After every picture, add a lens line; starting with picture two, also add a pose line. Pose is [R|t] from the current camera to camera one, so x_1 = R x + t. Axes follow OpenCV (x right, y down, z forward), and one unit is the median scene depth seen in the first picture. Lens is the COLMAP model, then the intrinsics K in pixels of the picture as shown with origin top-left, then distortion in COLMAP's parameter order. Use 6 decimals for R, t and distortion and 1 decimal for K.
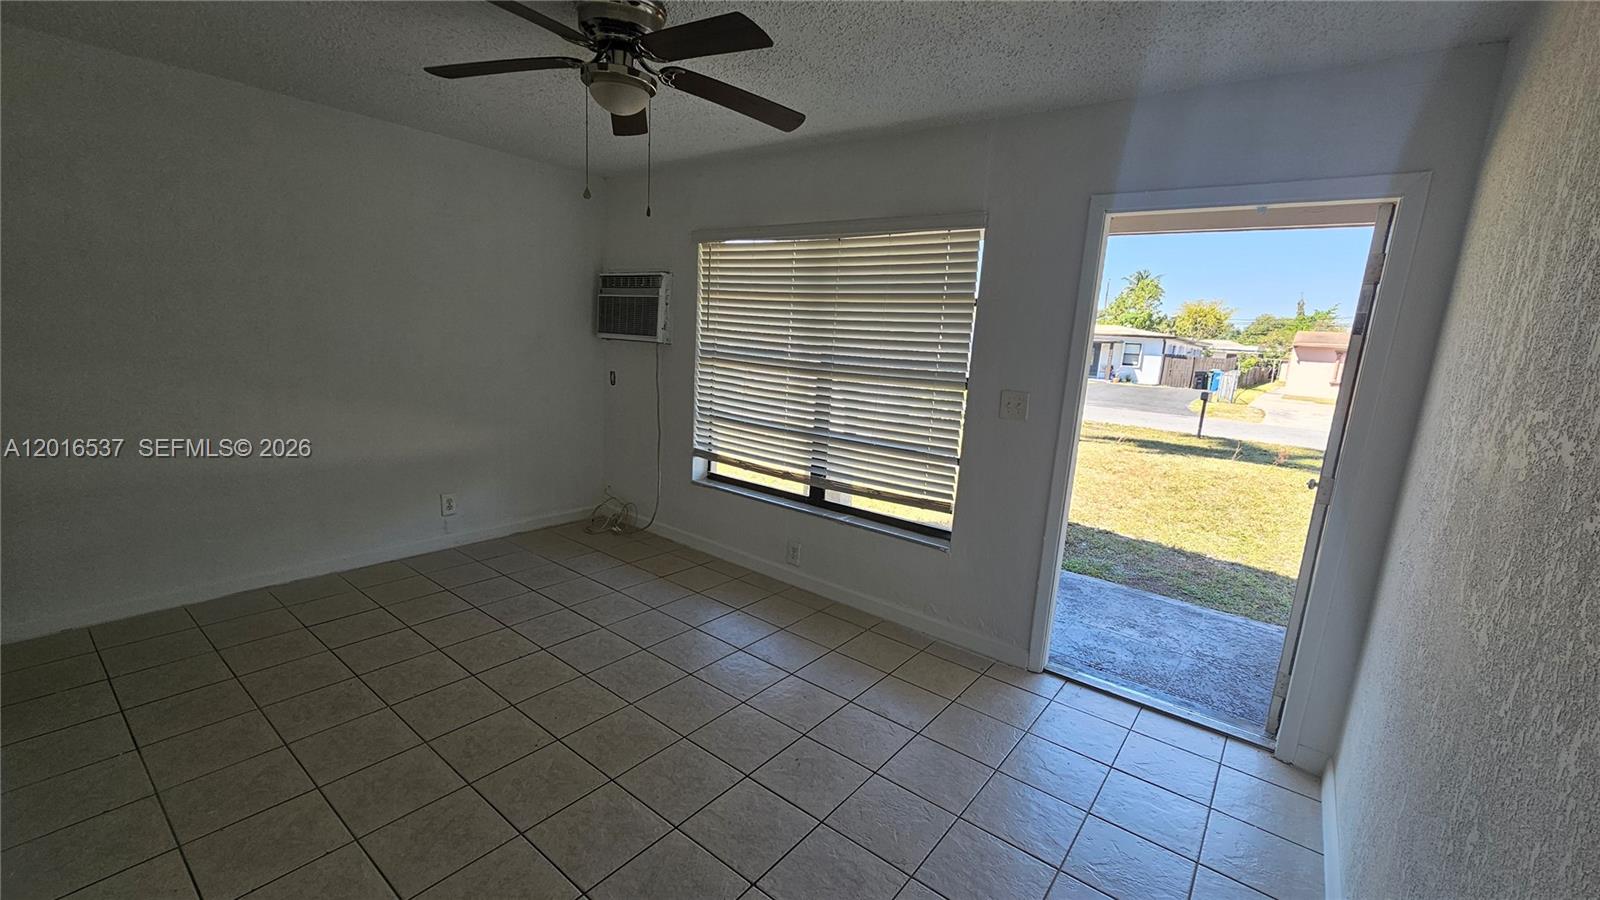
lens RADIAL K [[647.6, 0, 787.7], [0, 647.6, 449.5], [0, 0, 1]] dist [0.000594, -0.000432]
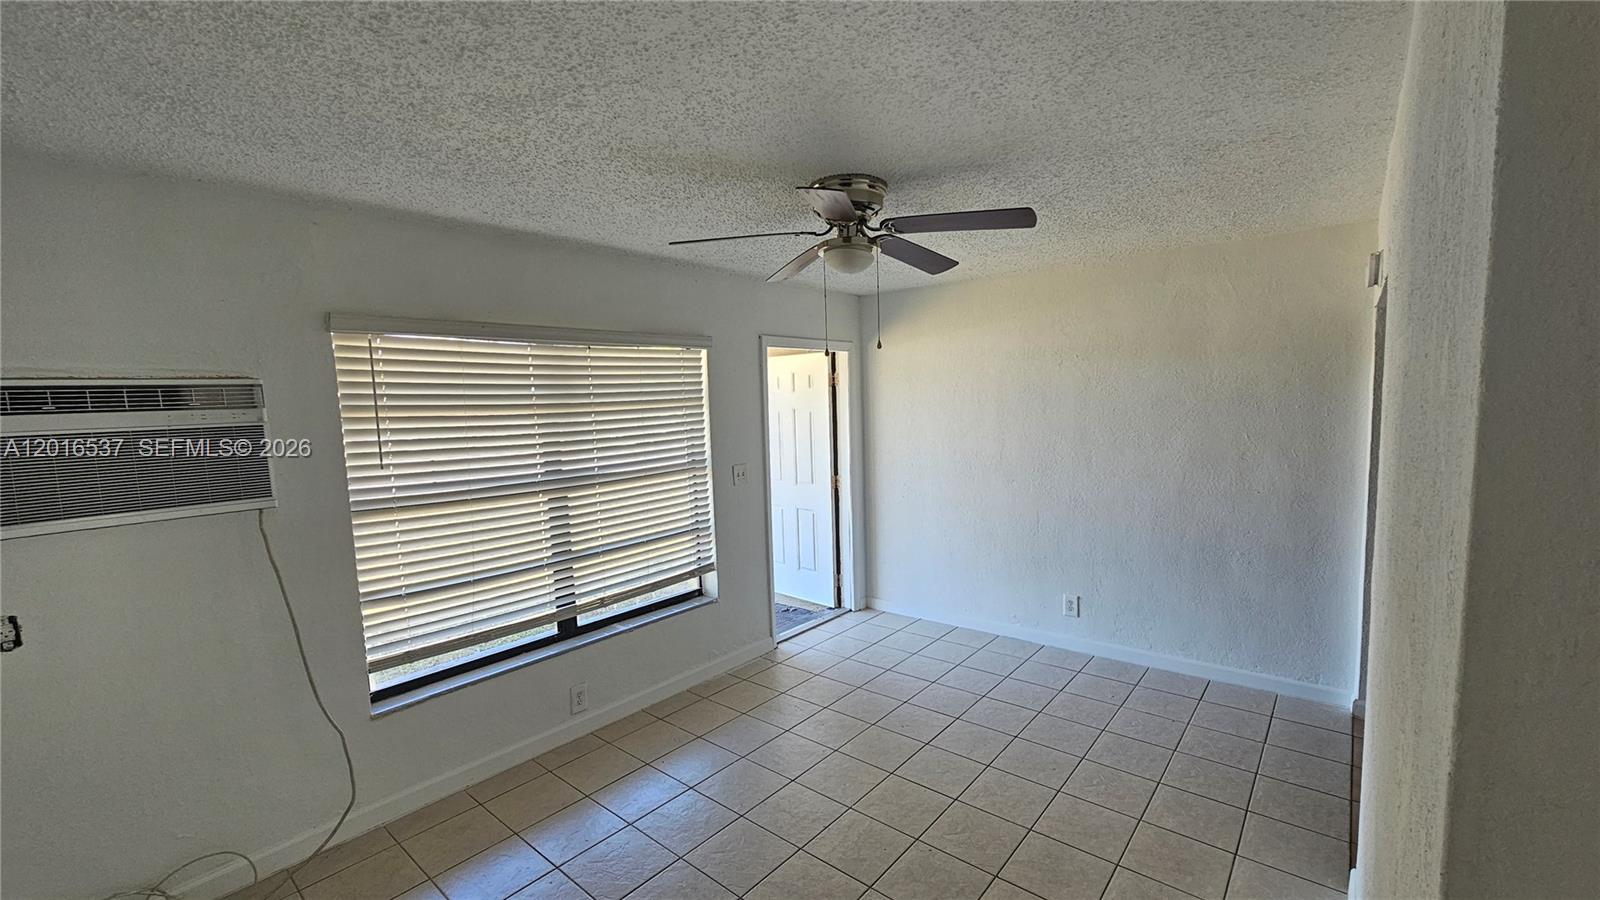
lens RADIAL K [[647.6, 0, 805.0], [0, 647.6, 461.4], [0, 0, 1]] dist [0.000594, -0.000432]
pose [[0.030402, -0.152282, 0.987869, -0.803403], [0.215479, 0.966086, 0.142293, -0.207834], [-0.976035, 0.208539, 0.062184, 0.602113]]
